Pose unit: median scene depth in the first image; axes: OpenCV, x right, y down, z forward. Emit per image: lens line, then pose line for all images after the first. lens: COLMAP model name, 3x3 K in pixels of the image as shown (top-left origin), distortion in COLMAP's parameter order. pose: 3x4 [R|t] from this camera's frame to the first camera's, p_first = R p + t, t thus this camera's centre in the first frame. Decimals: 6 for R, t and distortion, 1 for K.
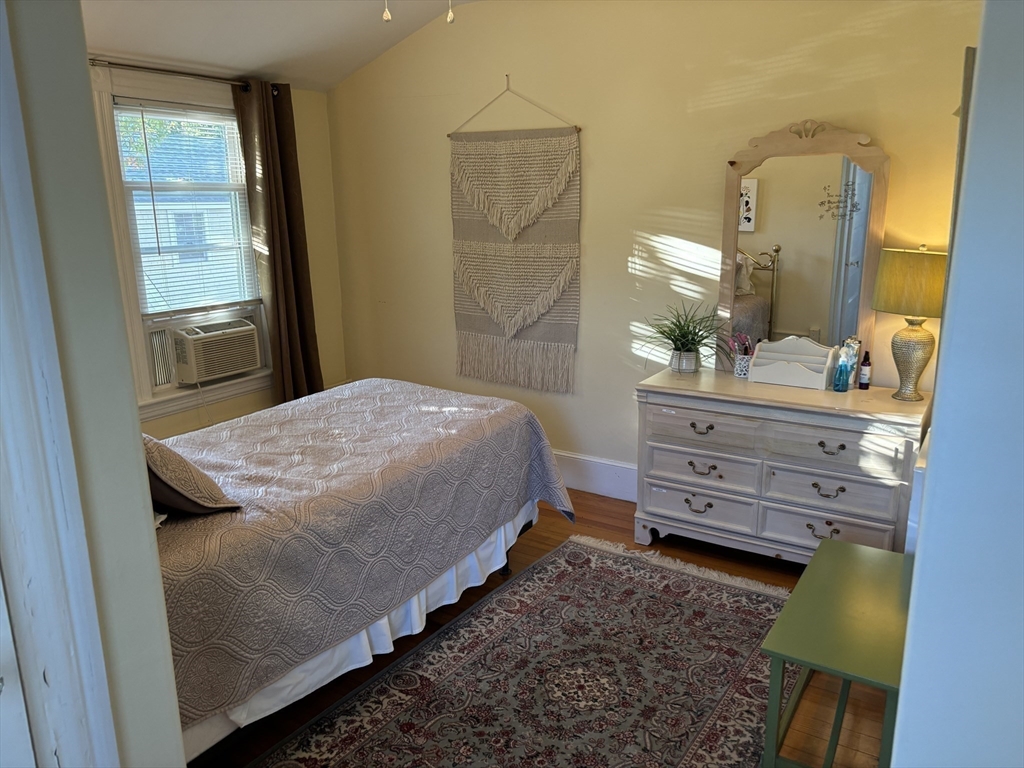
lens RADIAL K [[773.9, 0, 514.3], [0, 773.9, 387.7], [0, 0, 1]] dist [0.047859, -0.060862]
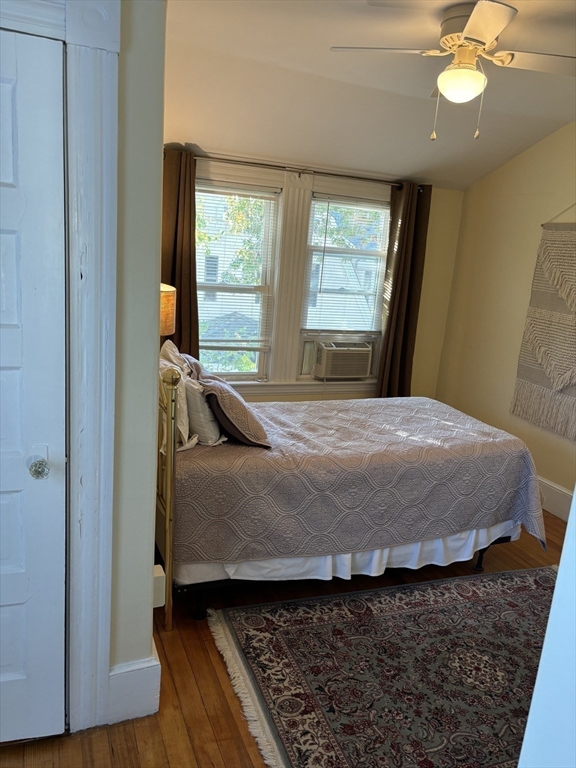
lens RADIAL K [[580.4, 0, 283.9], [0, 580.4, 386.8], [0, 0, 1]] dist [0.047859, -0.060862]
pose [[0.800418, 0.199827, -0.565156, 0.245768], [-0.223397, 0.974322, 0.028106, -0.004450], [0.556260, 0.103758, 0.824505, 0.023413]]
